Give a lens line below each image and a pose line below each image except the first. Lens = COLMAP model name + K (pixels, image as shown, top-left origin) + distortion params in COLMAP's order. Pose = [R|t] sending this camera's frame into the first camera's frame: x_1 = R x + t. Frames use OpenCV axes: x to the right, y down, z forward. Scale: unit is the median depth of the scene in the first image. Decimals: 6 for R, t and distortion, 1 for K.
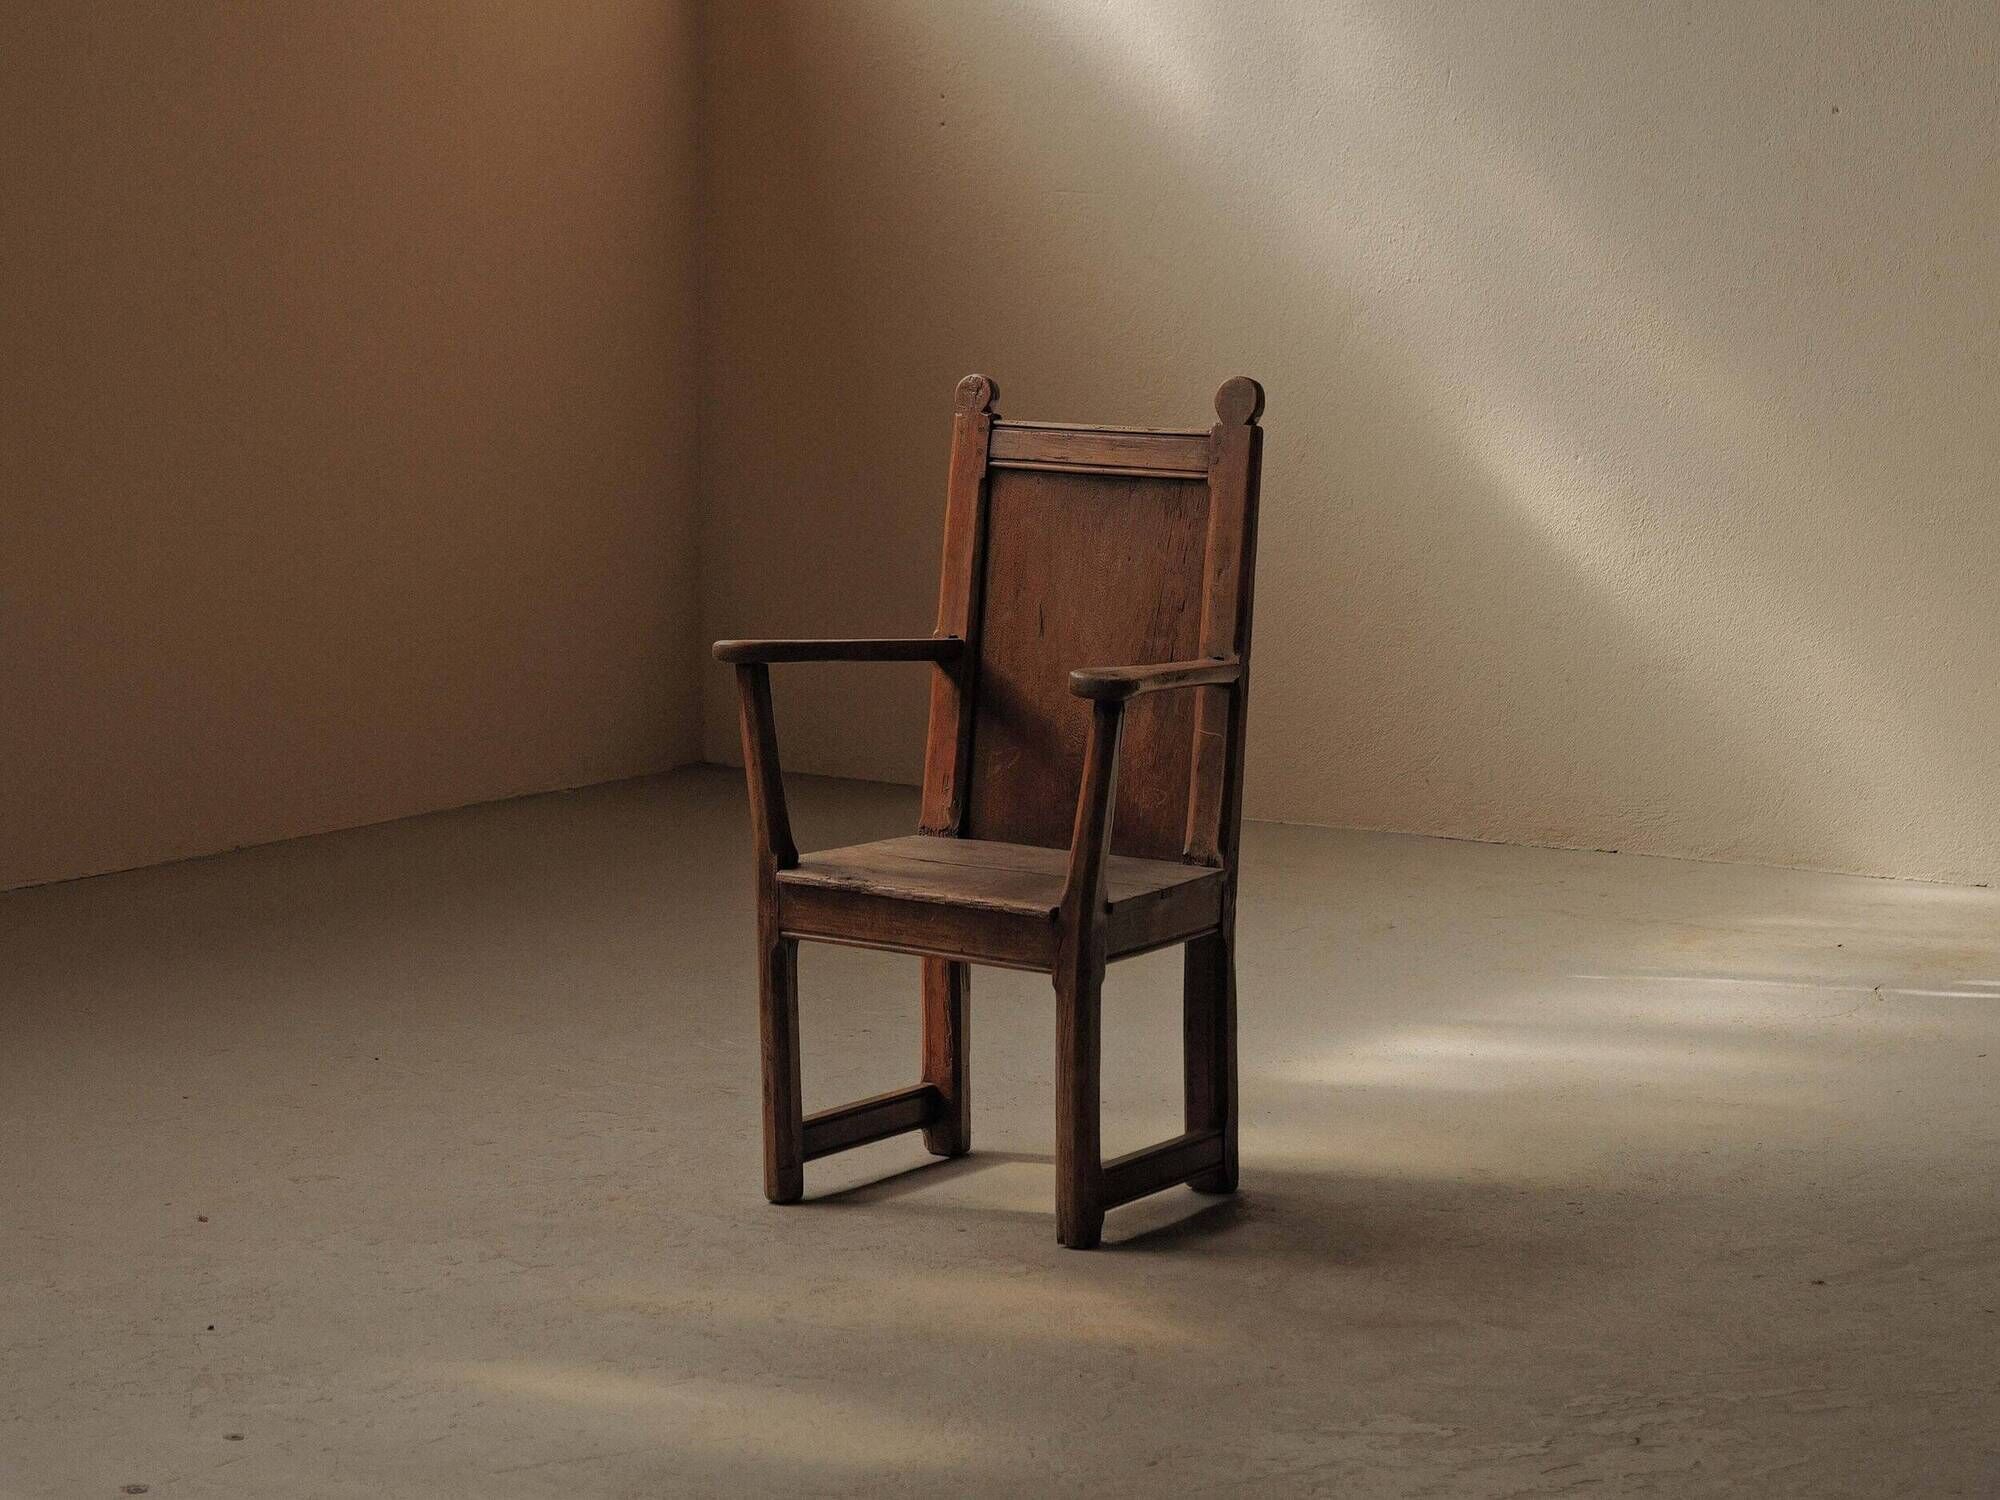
lens RADIAL K [[4811.9, 0, 988.4], [0, 4811.9, 746.6], [0, 0, 1]] dist [0.081658, 0.000000]
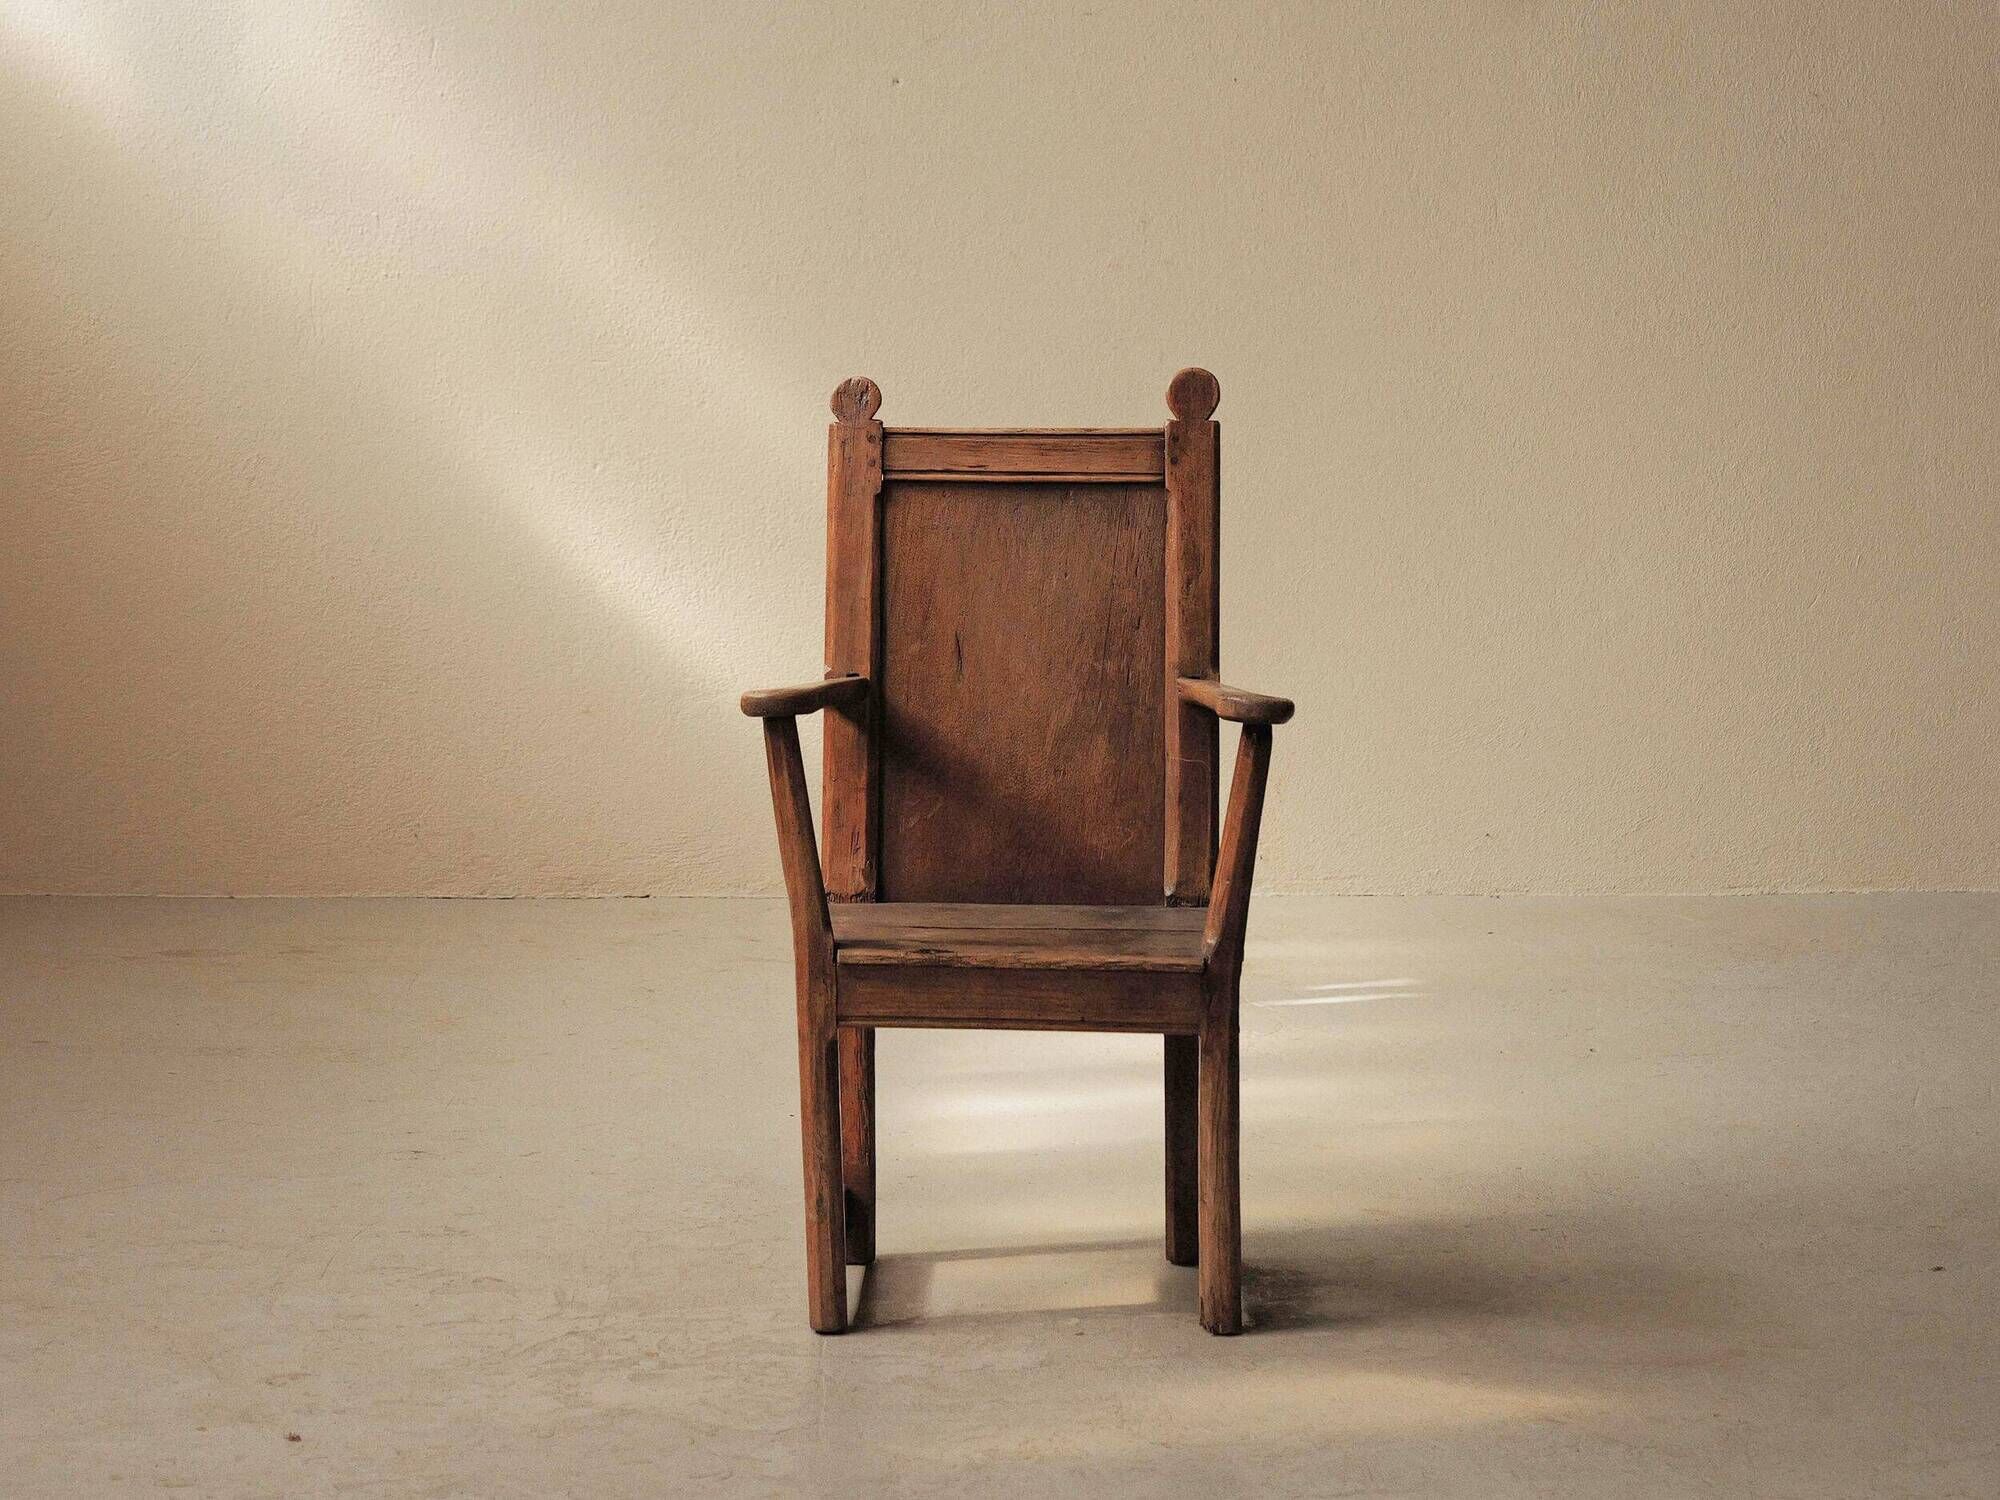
lens RADIAL K [[5344.2, 0, 987.7], [0, 5344.2, 748.6], [0, 0, 1]] dist [0.066655, 0.000000]
pose [[0.853366, -0.069156, 0.516706, -0.504404], [0.074188, 0.997184, 0.010939, -0.018702], [-0.516007, 0.028998, 0.856093, 0.153314]]
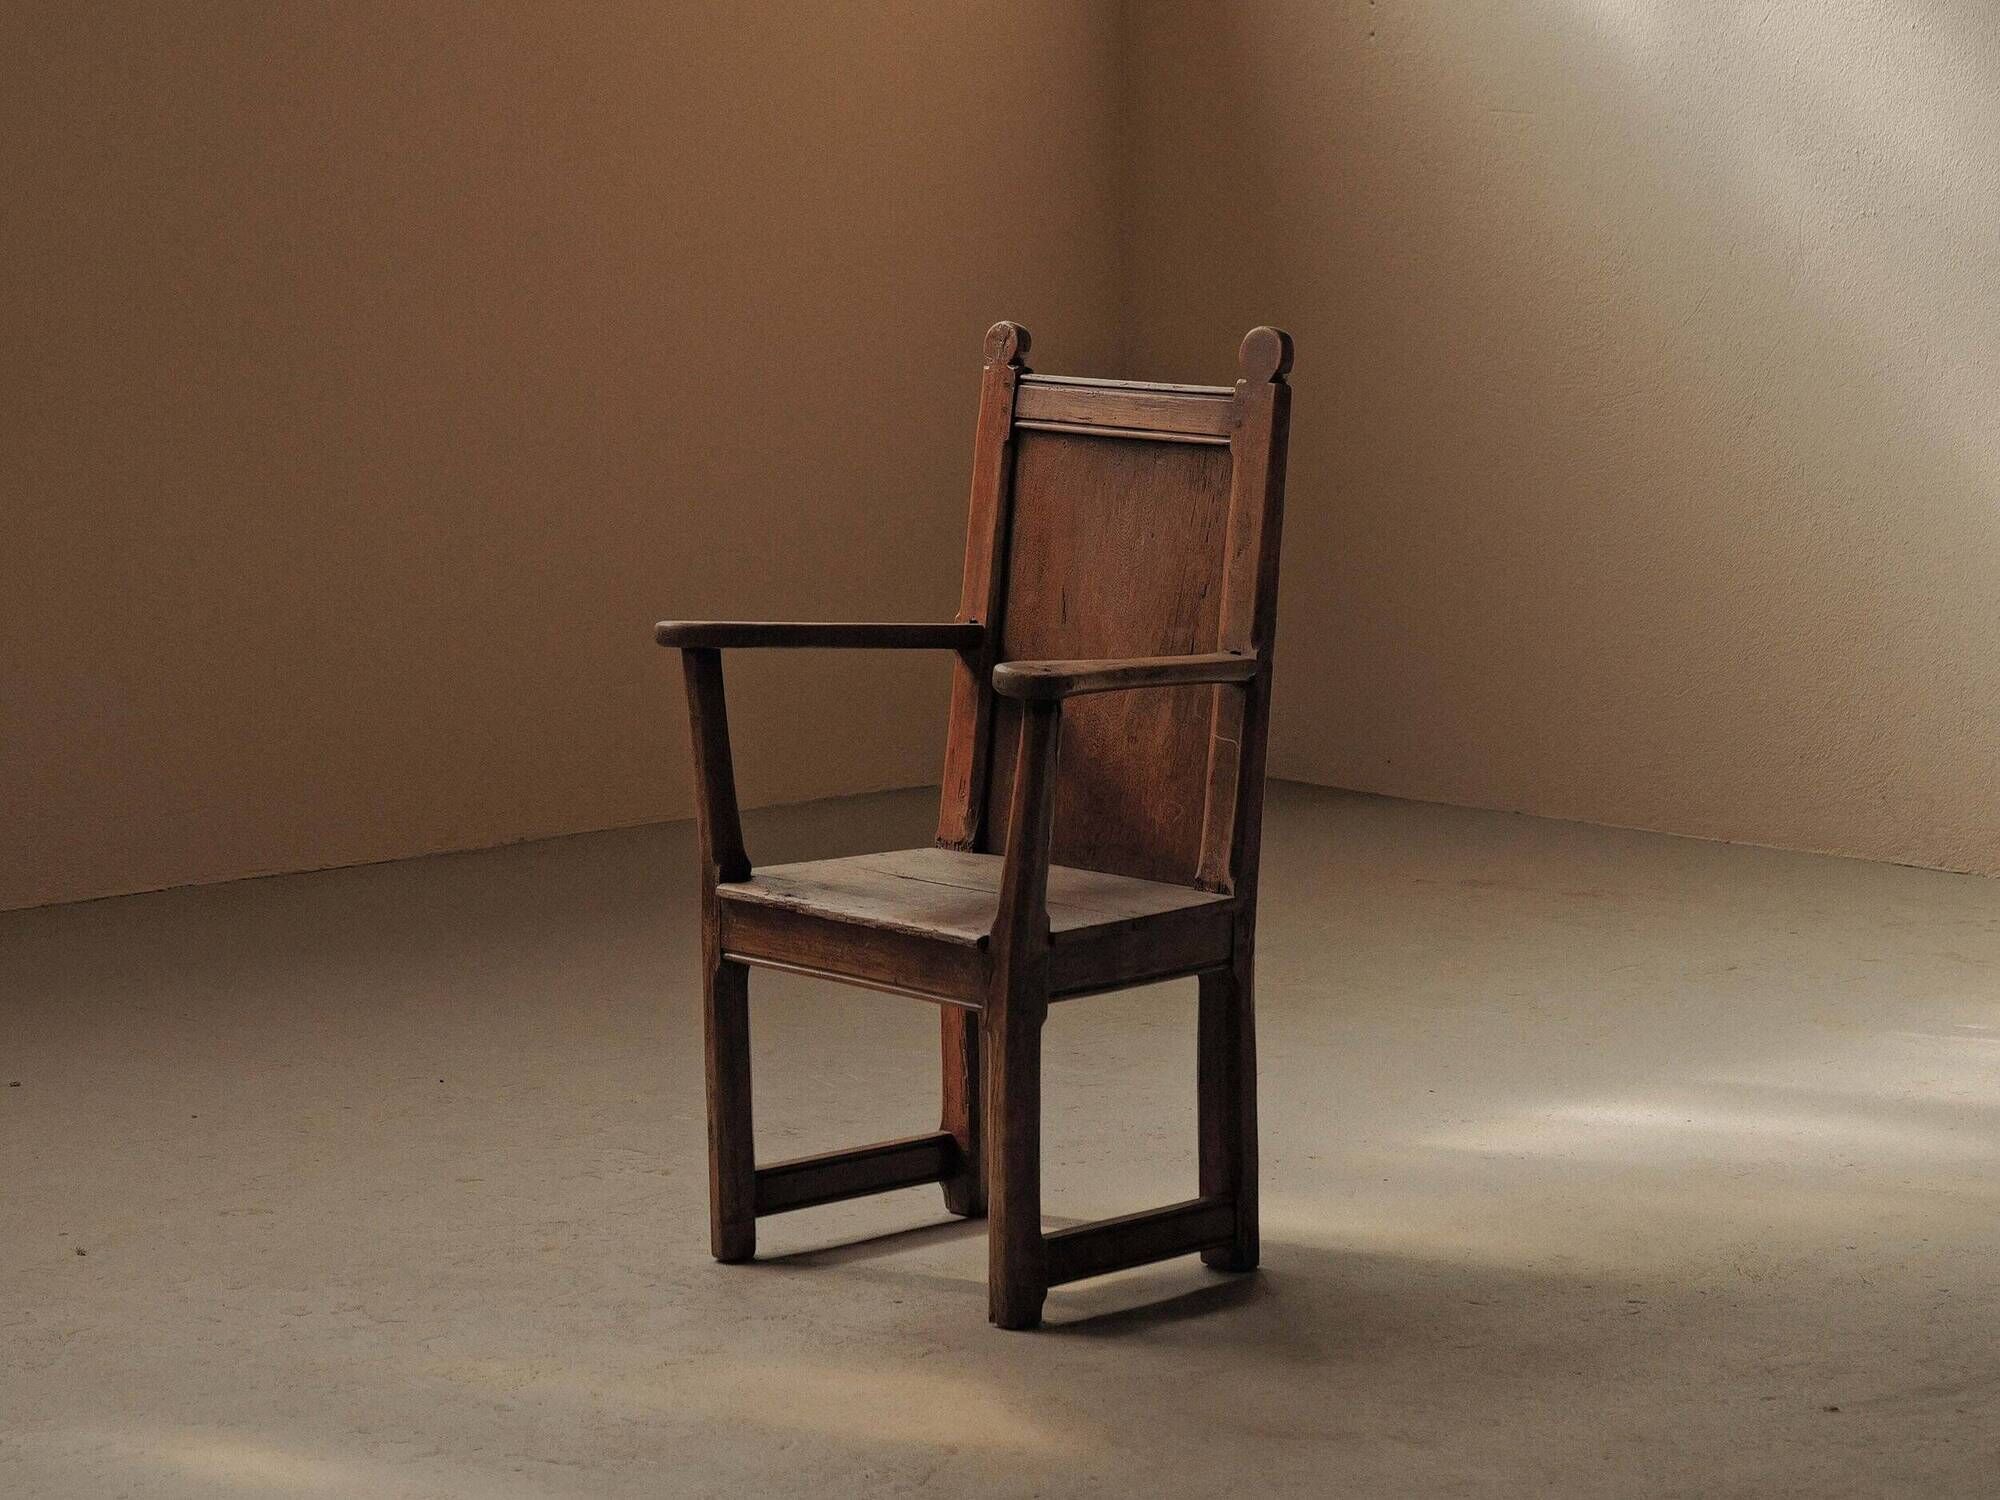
lens RADIAL K [[5344.2, 0, 1009.1], [0, 5344.2, 745.5], [0, 0, 1]] dist [0.066655, 0.000000]
pose [[0.978766, 0.022388, -0.203755, 0.201839], [-0.021823, 0.999749, 0.005016, -0.005520], [0.203816, -0.000463, 0.979009, 0.052526]]
